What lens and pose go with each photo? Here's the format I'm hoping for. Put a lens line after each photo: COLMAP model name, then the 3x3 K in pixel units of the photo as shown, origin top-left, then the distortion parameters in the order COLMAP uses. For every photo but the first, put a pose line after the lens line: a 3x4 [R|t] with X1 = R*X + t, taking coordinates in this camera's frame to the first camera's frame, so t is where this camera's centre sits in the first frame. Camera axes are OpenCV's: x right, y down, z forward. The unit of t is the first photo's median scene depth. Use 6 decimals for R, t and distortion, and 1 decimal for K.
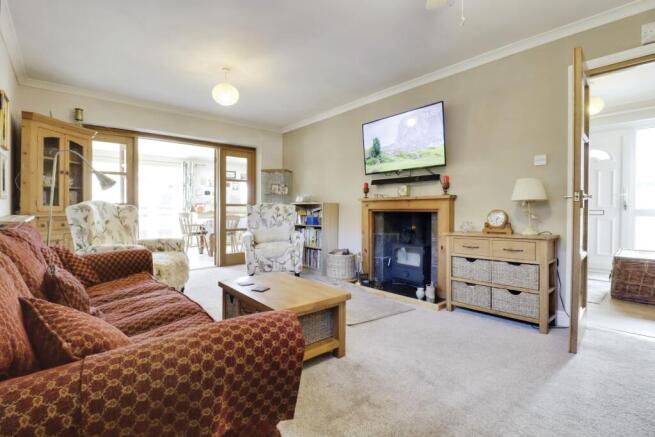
lens RADIAL K [[305.2, 0, 331.9], [0, 305.2, 215.1], [0, 0, 1]] dist [0.001569, -0.011853]
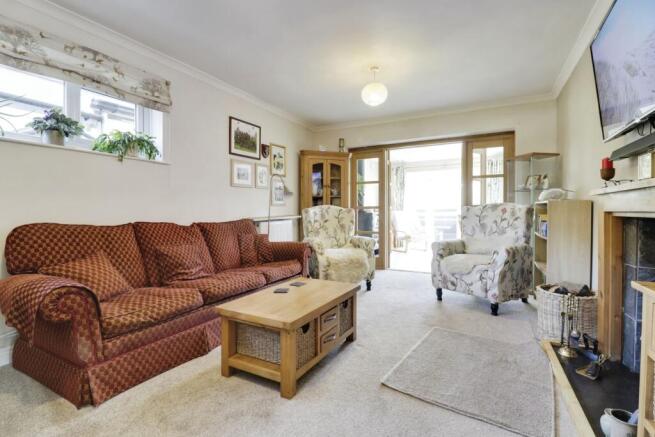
lens RADIAL K [[305.2, 0, 331.9], [0, 305.2, 215.1], [0, 0, 1]] dist [0.001569, -0.011853]
pose [[0.371212, 0.014308, -0.928438, 0.404206], [-0.009273, 0.999889, 0.011702, -0.016882], [0.928502, 0.004265, 0.371303, 0.405209]]
